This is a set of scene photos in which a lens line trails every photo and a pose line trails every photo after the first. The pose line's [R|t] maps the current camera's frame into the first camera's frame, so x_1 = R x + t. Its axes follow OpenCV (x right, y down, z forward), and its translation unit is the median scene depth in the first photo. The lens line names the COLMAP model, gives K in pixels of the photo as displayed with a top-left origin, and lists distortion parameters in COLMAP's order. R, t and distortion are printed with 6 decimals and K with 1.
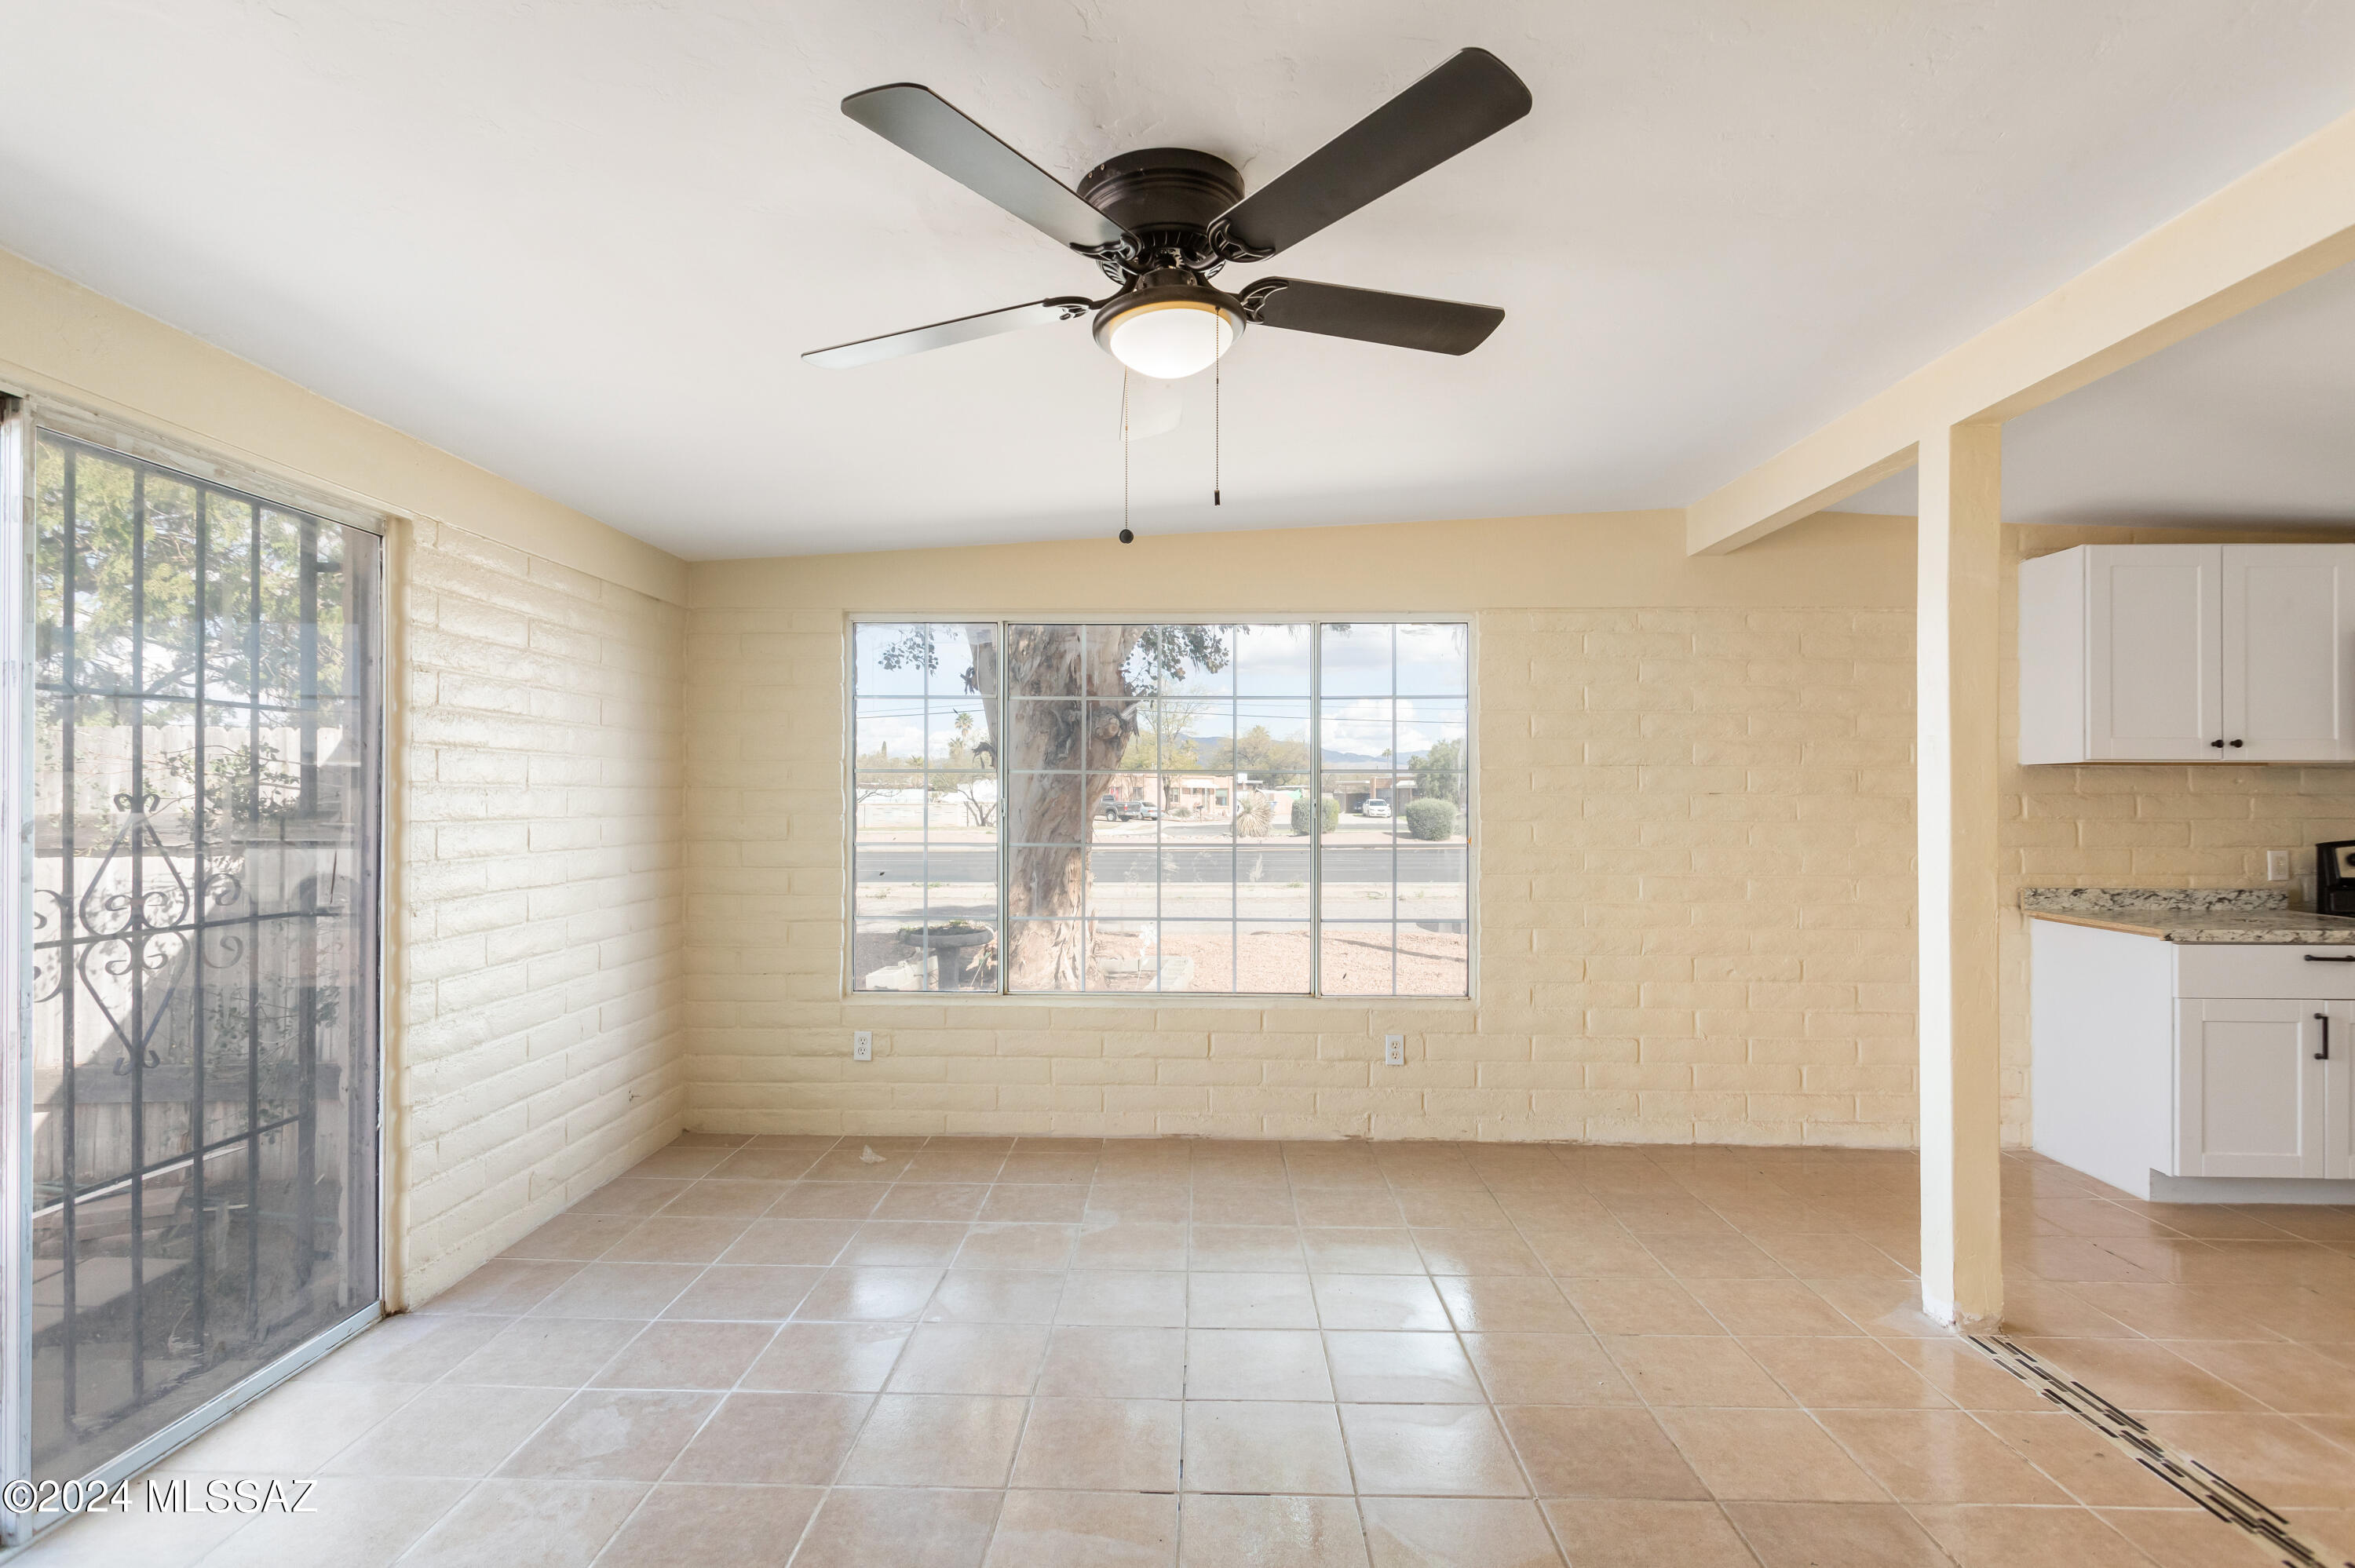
lens RADIAL K [[1124.5, 0, 1177.5], [0, 1124.5, 784.0], [0, 0, 1]] dist [0.000990, 0.000859]
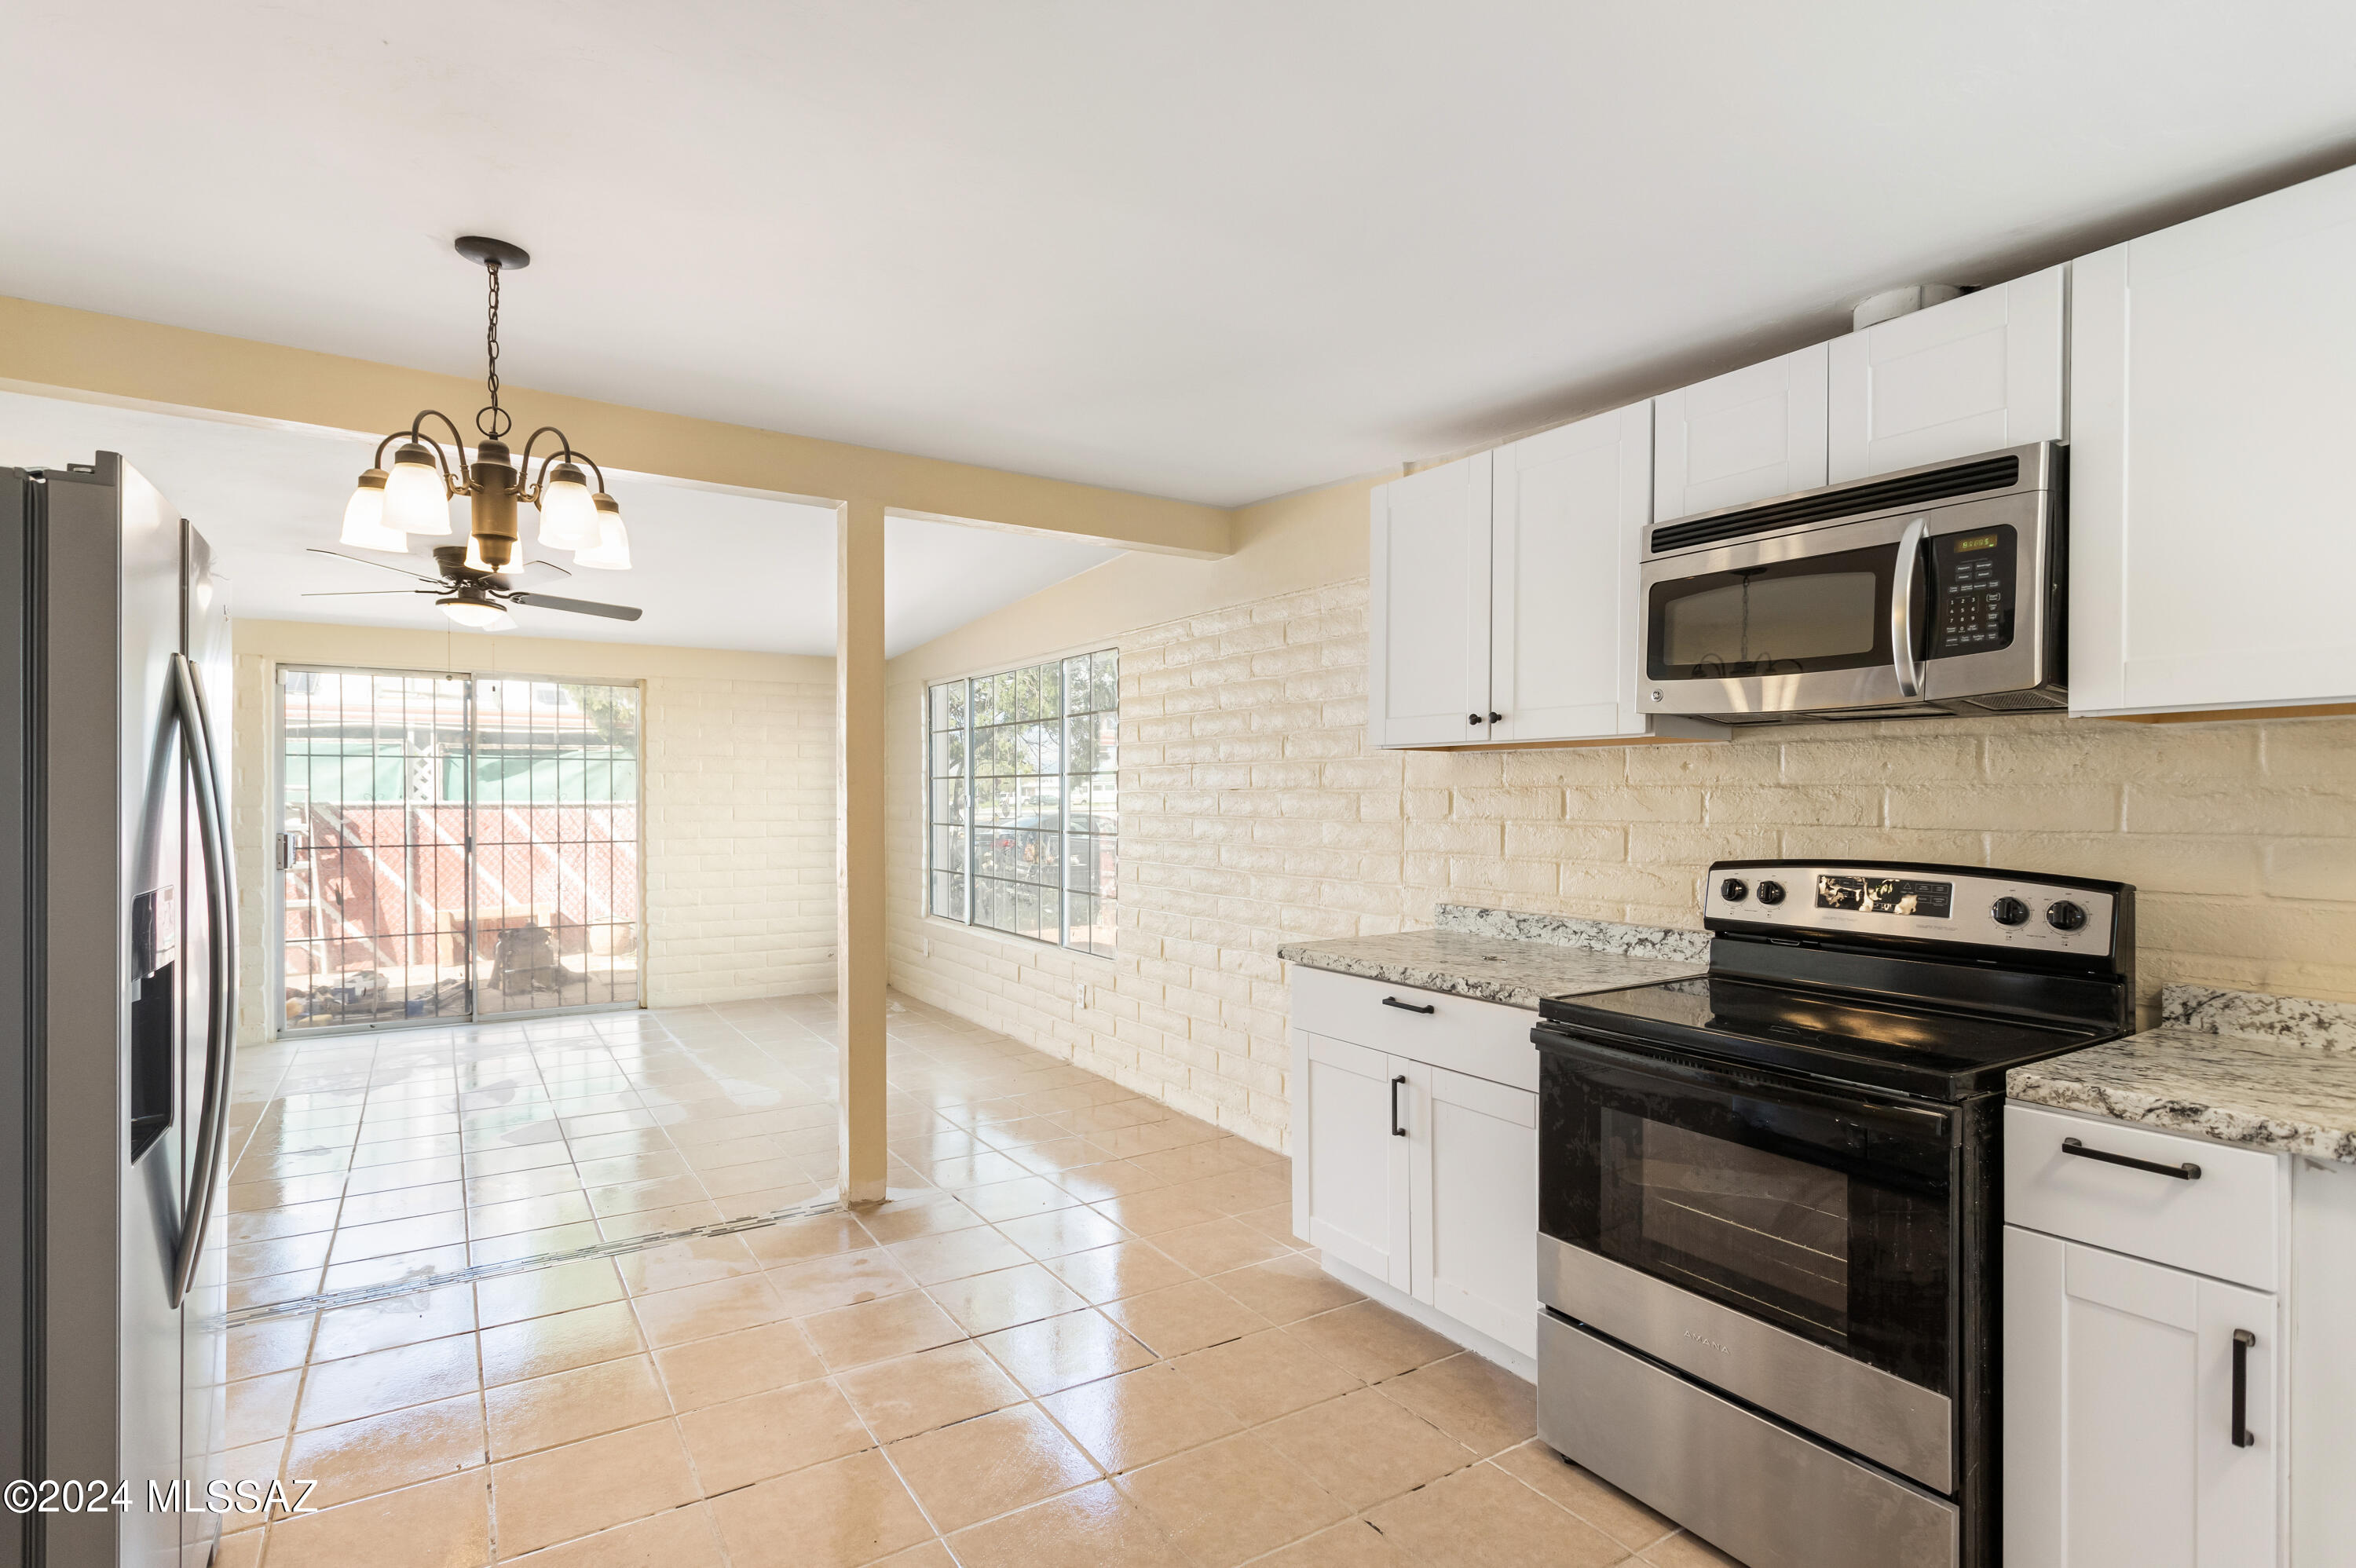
lens RADIAL K [[1152.7, 0, 1178.0], [0, 1152.7, 784.0], [0, 0, 1]] dist [-0.009597, 0.000003]
pose [[0.564918, -0.009172, -0.825096, 1.340953], [0.010564, 0.999937, -0.003882, 0.007528], [0.825080, -0.006524, 0.564979, 0.376285]]
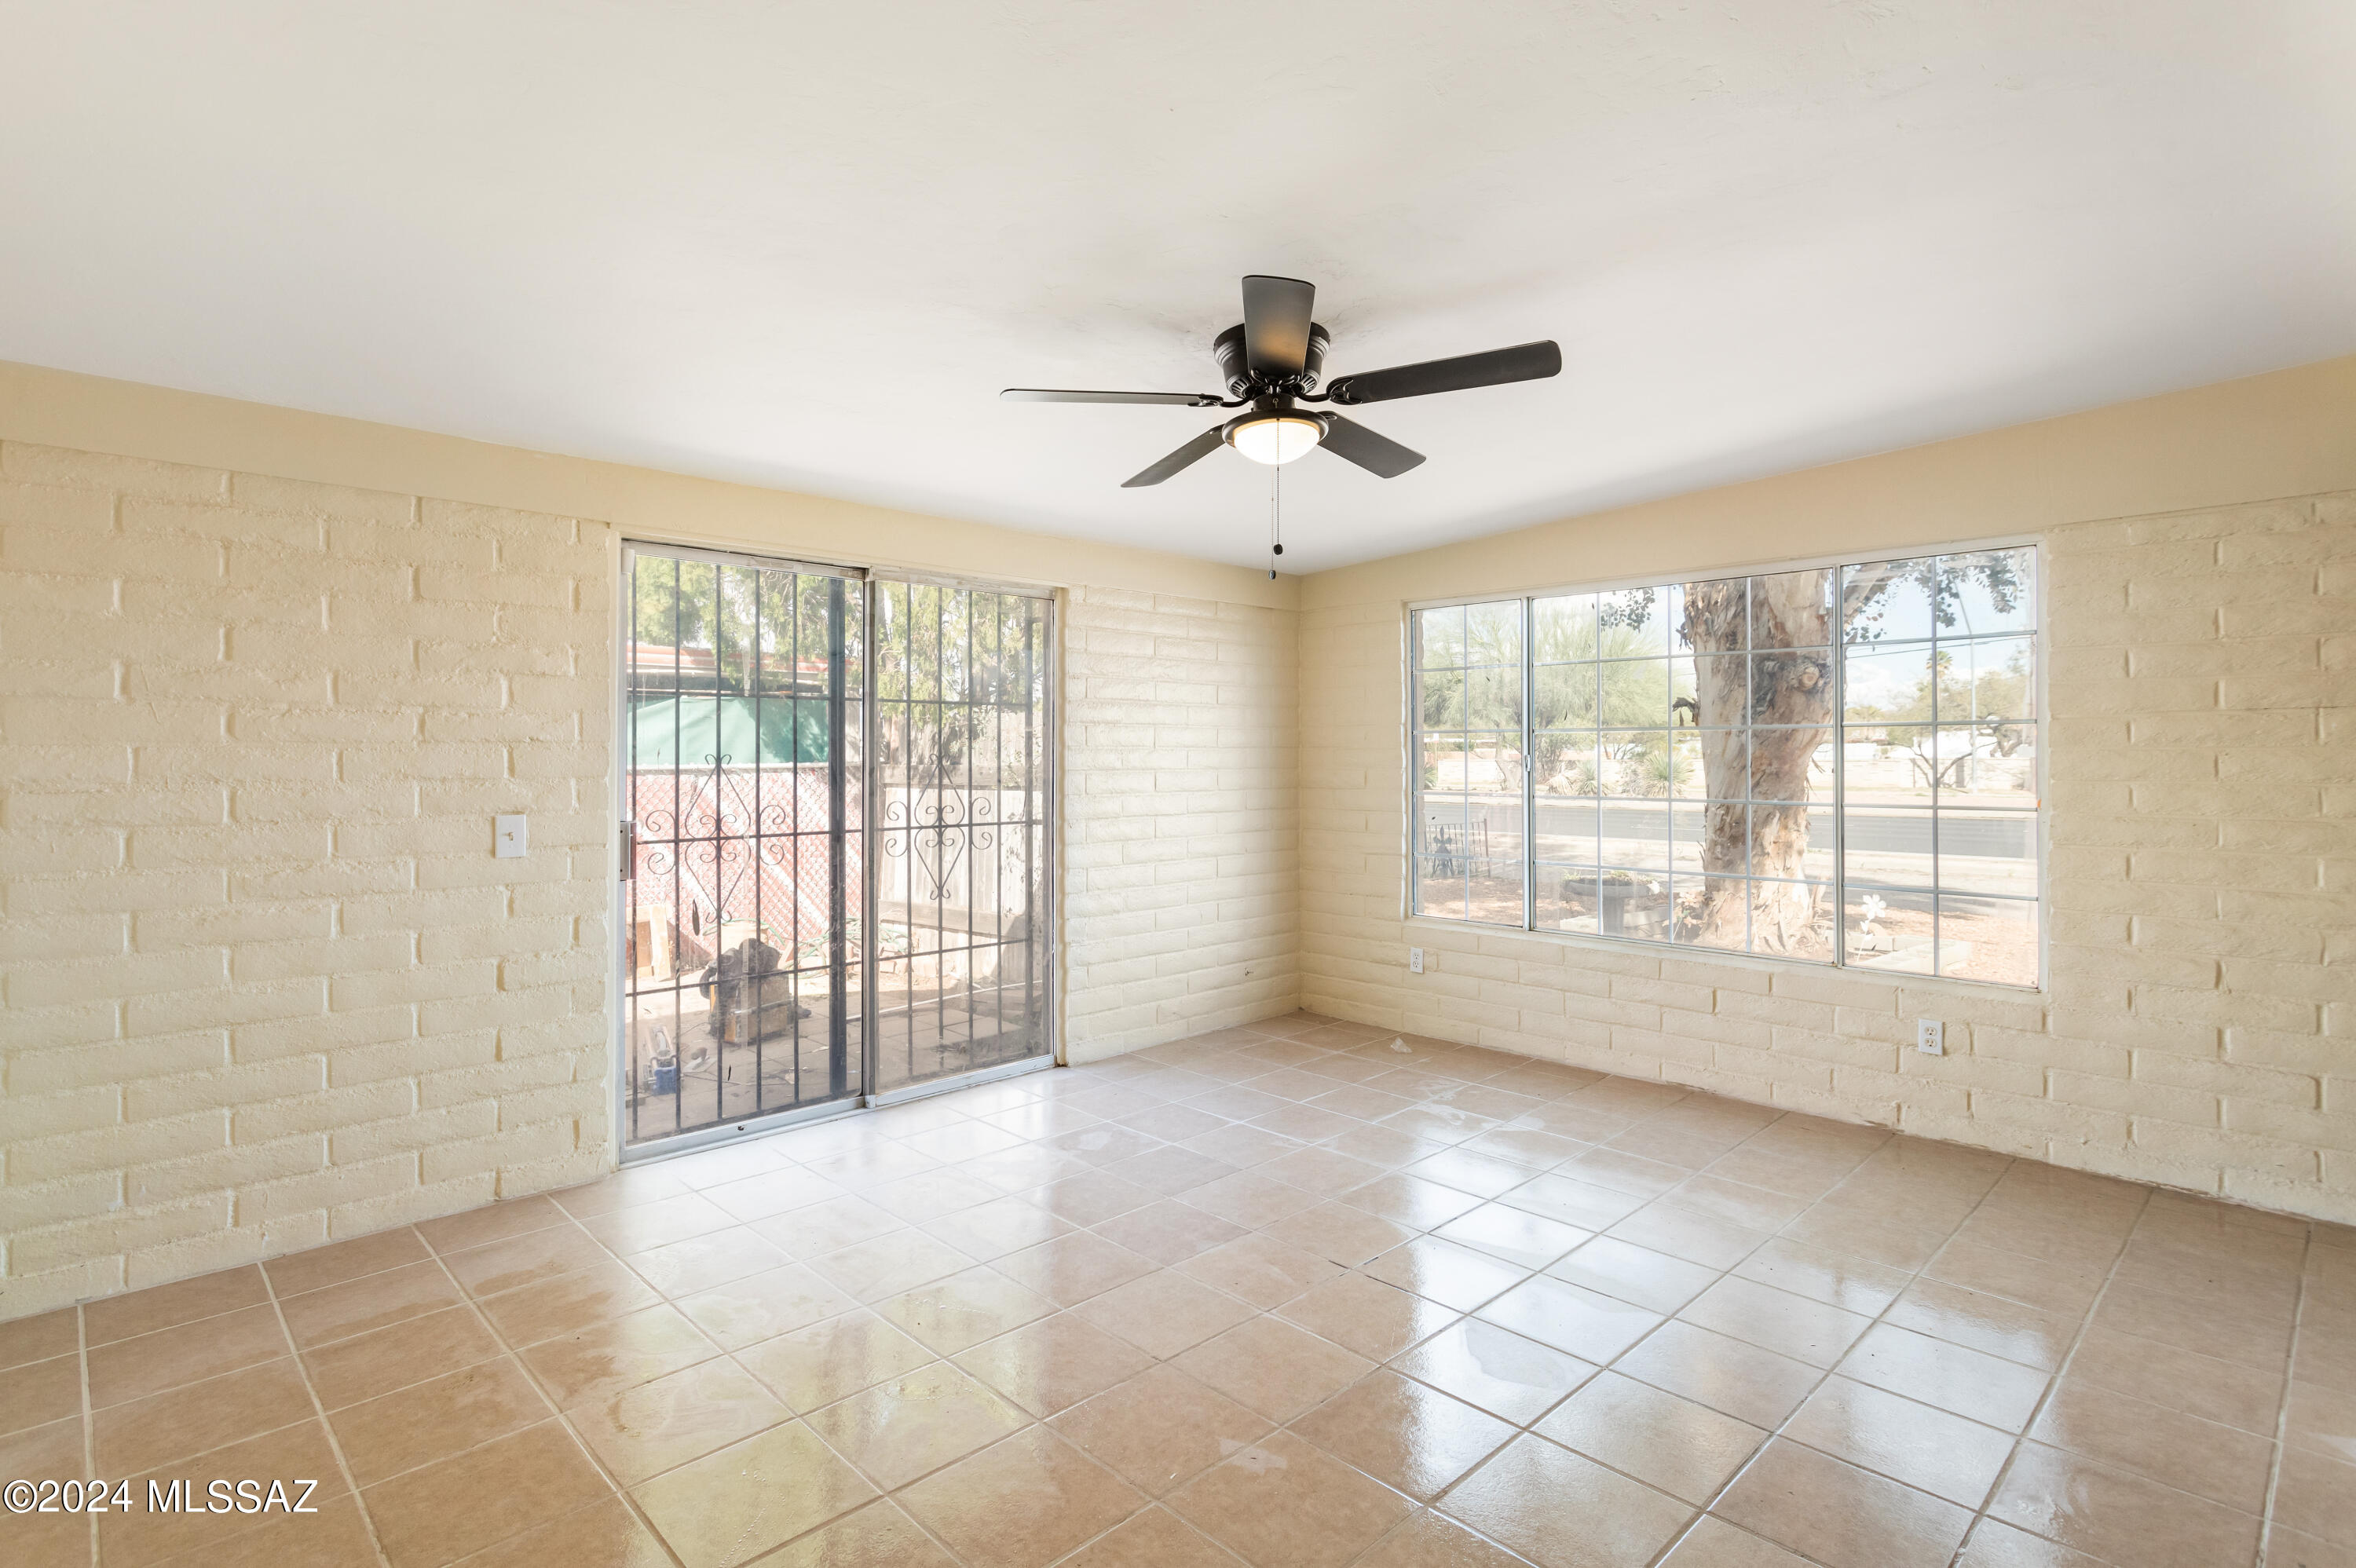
lens RADIAL K [[1149.6, 0, 1173.4], [0, 1149.6, 740.8], [0, 0, 1]] dist [0.000831, 0.001033]
pose [[0.717529, -0.011325, -0.696436, 0.408161], [0.011628, 0.999923, -0.004280, -0.000503], [0.696431, -0.005027, 0.717606, -0.068654]]
